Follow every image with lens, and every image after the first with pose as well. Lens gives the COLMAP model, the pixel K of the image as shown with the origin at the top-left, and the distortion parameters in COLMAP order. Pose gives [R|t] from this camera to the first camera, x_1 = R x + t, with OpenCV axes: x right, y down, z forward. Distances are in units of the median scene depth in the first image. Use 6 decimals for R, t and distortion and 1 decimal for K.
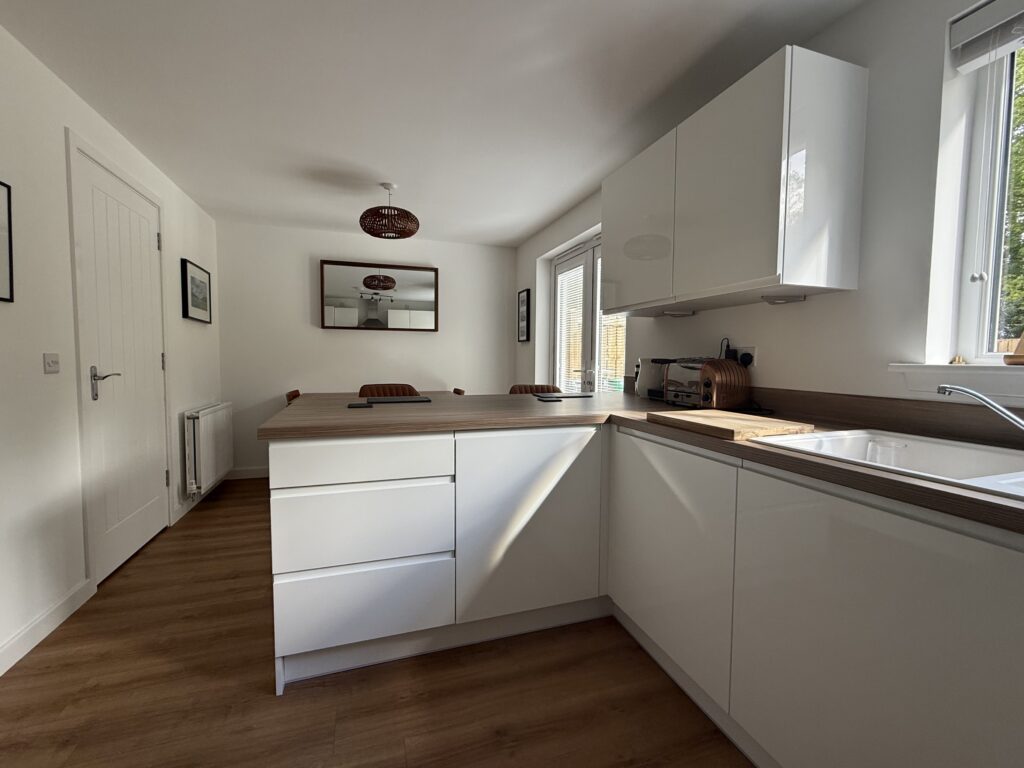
lens RADIAL K [[428.3, 0, 512.0], [0, 428.3, 384.0], [0, 0, 1]] dist [0.001128, -0.004547]
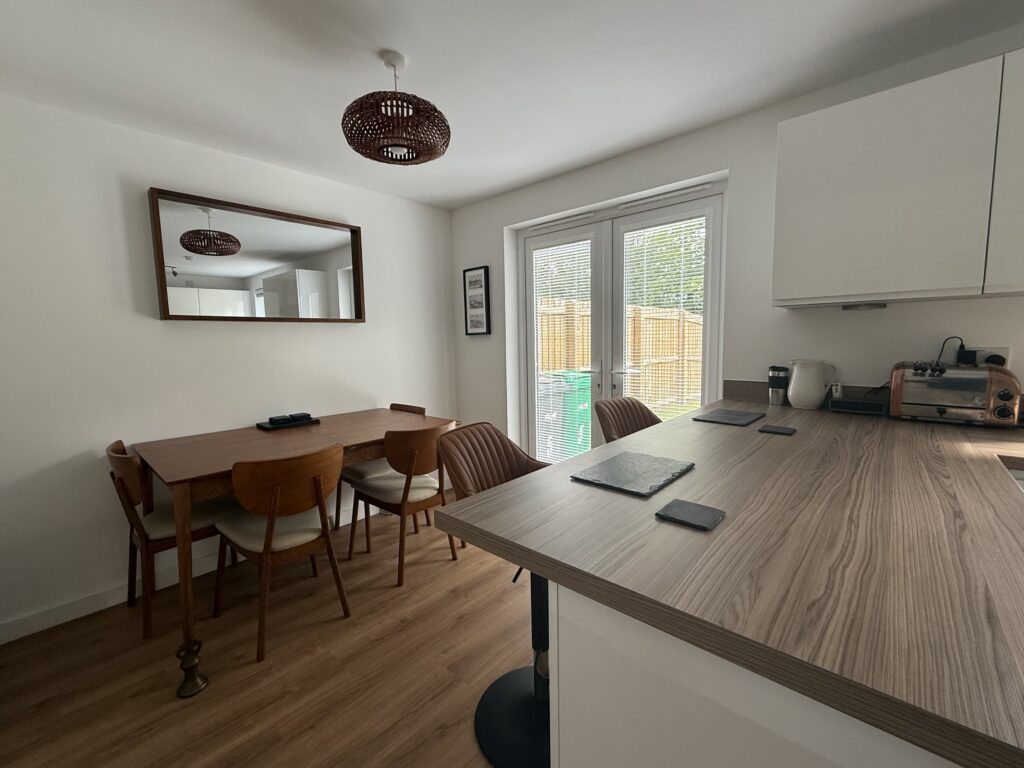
lens RADIAL K [[428.3, 0, 512.0], [0, 428.3, 384.0], [0, 0, 1]] dist [0.001128, -0.004547]
pose [[0.875198, -0.075947, 0.477767, -0.322651], [0.058127, 0.996954, 0.051998, -0.051456], [-0.480261, -0.017738, 0.876946, 0.318896]]
